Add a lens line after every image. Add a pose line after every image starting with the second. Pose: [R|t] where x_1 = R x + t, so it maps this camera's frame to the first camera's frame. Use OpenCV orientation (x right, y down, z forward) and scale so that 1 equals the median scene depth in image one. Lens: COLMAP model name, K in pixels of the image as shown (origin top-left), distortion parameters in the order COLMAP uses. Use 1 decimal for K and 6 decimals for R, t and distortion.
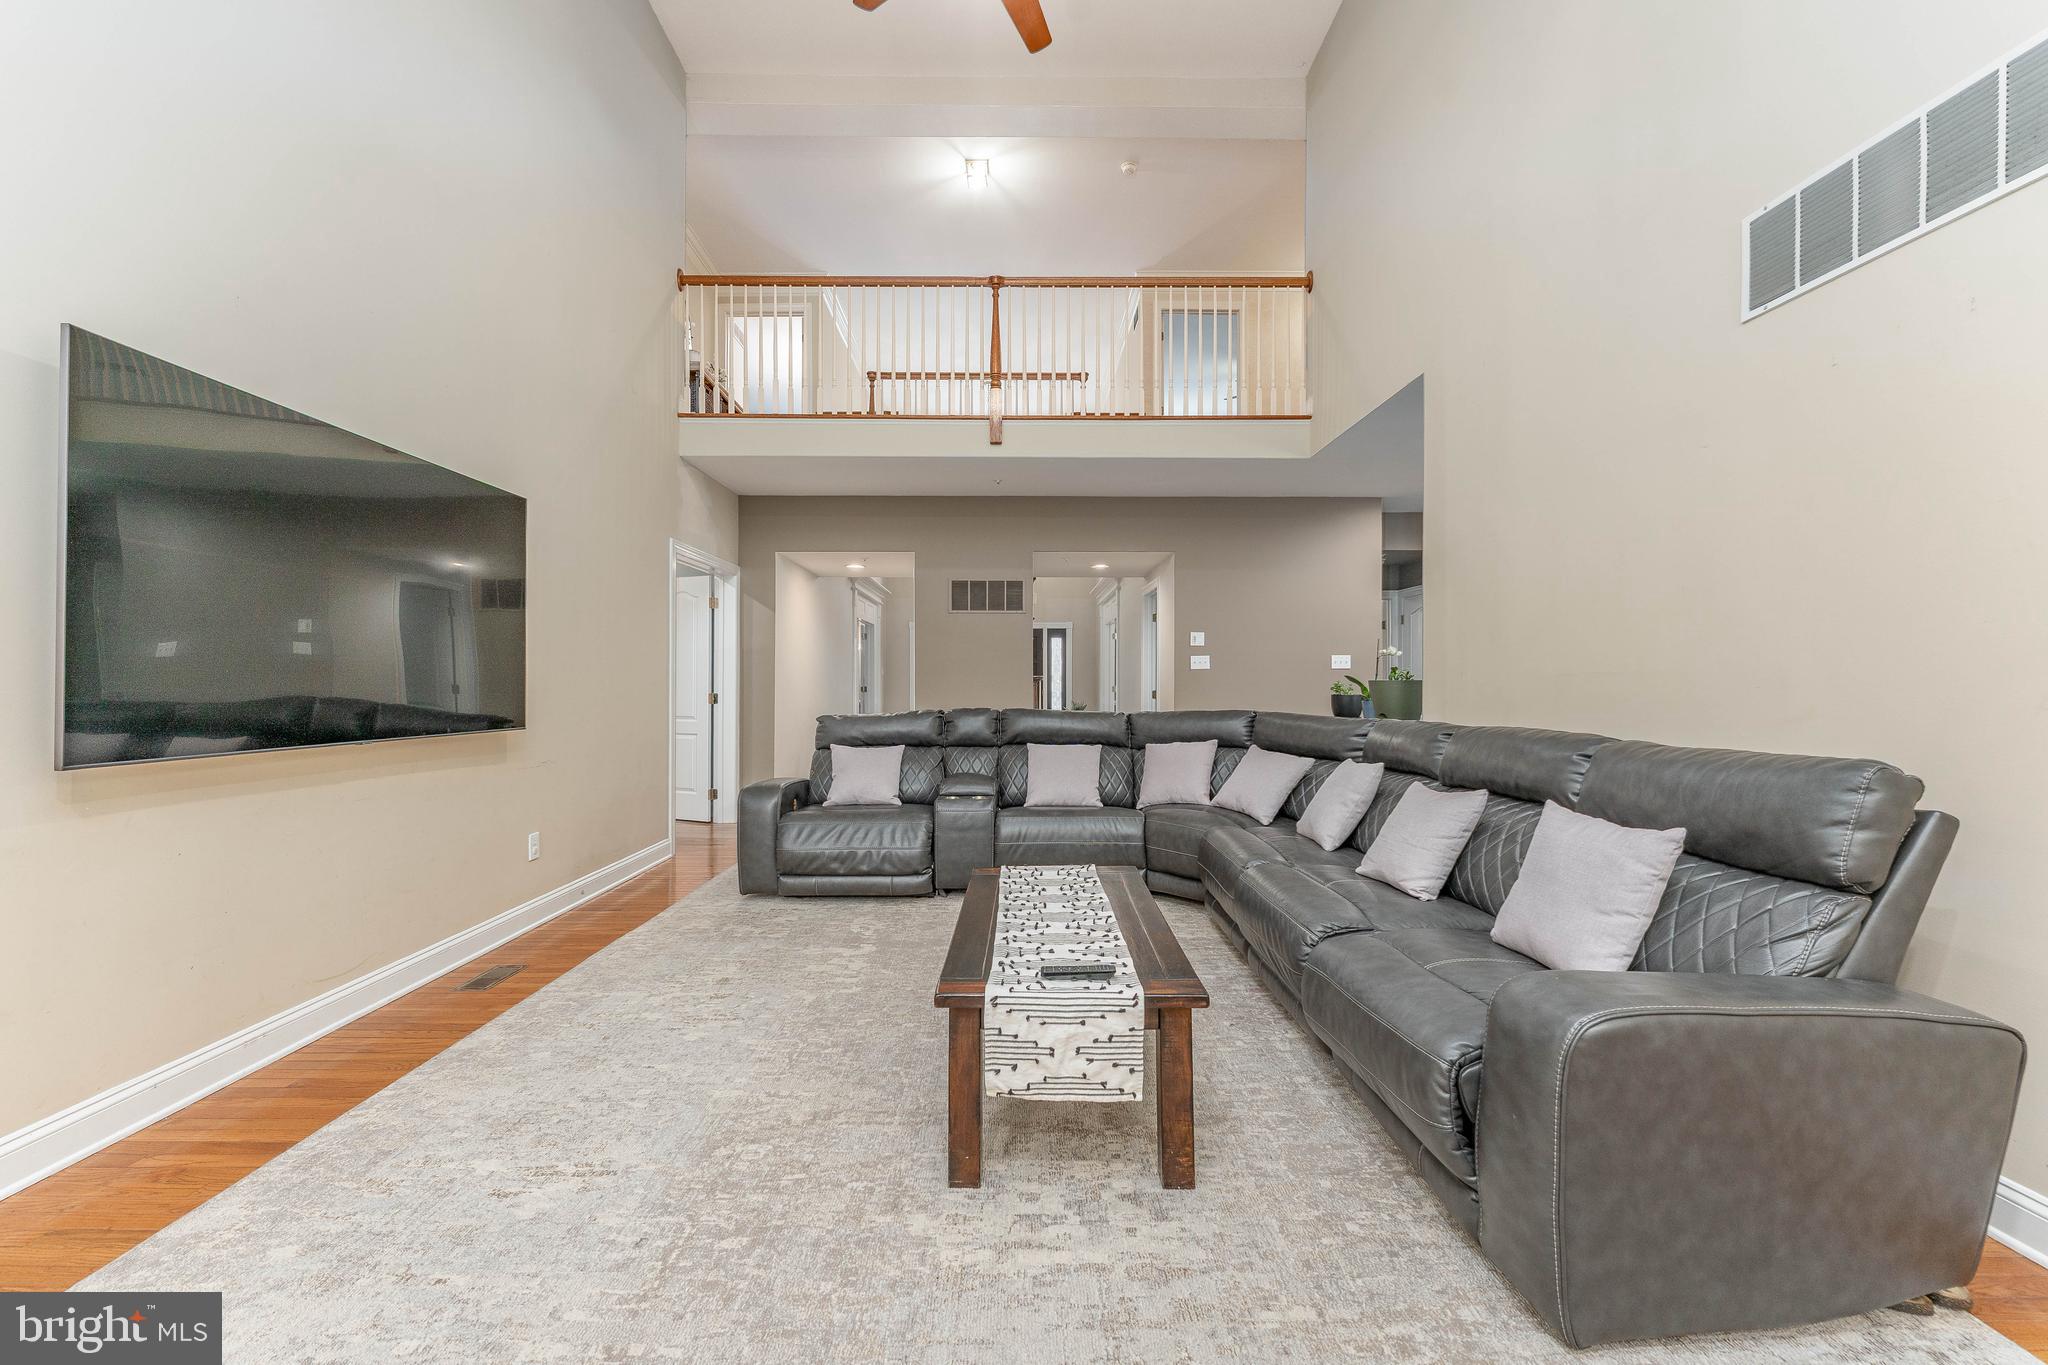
lens RADIAL K [[840.0, 0, 1024.0], [0, 840.0, 682.5], [0, 0, 1]] dist [-0.002951, -0.000004]
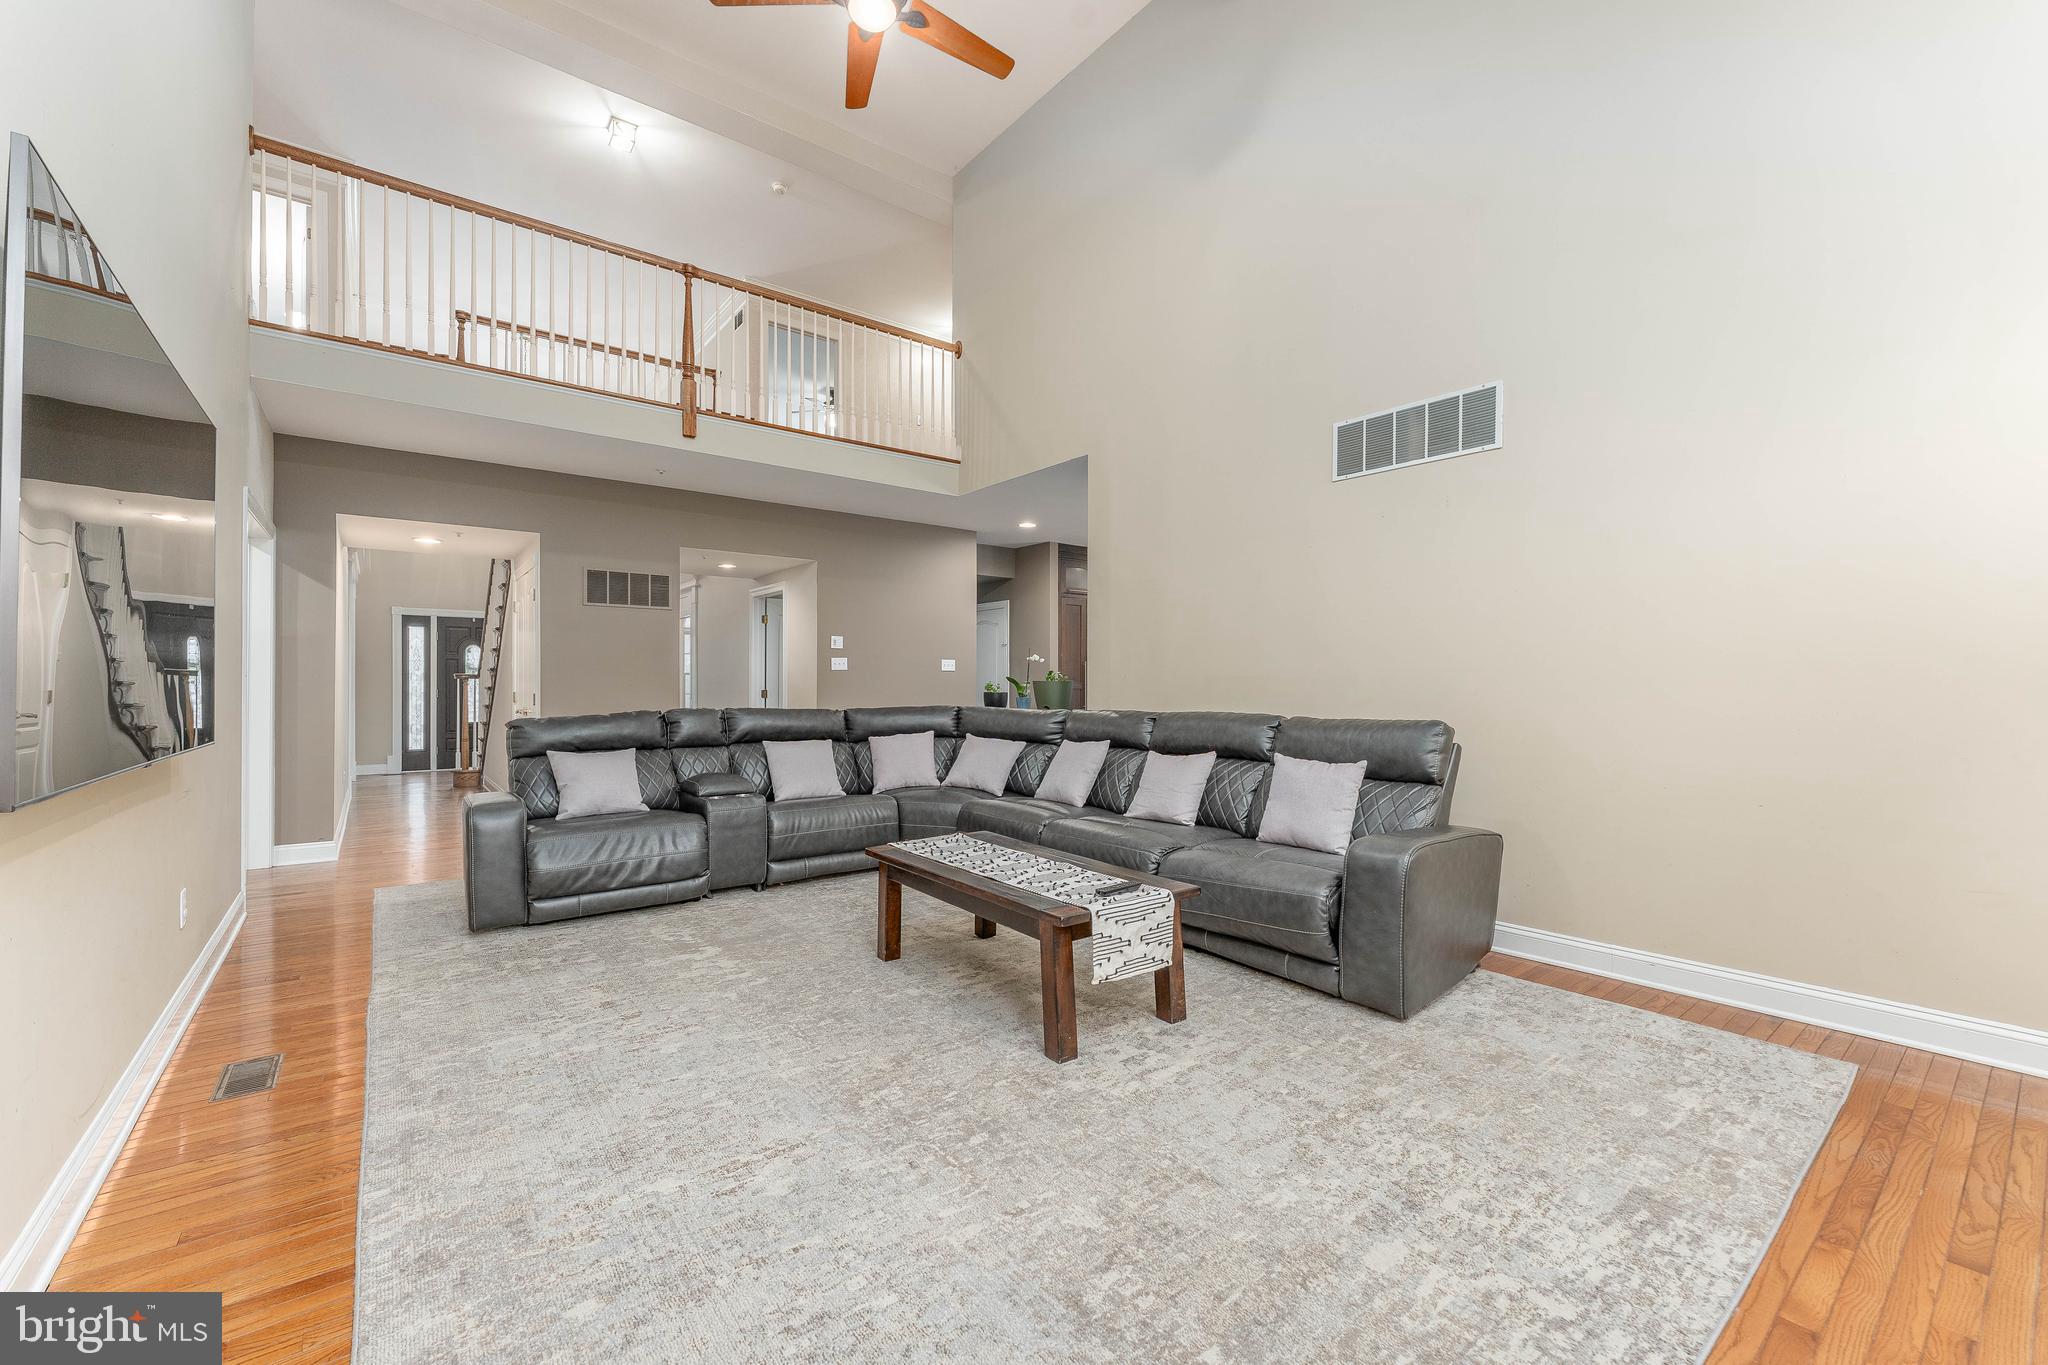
lens RADIAL K [[830.7, 0, 1024.0], [0, 830.7, 682.5], [0, 0, 1]] dist [-0.003140, -0.000606]
pose [[0.792494, 0.002071, 0.609876, -0.384989], [-0.002191, 0.999997, -0.000548, 0.000664], [-0.609875, -0.000902, 0.792497, -0.000736]]
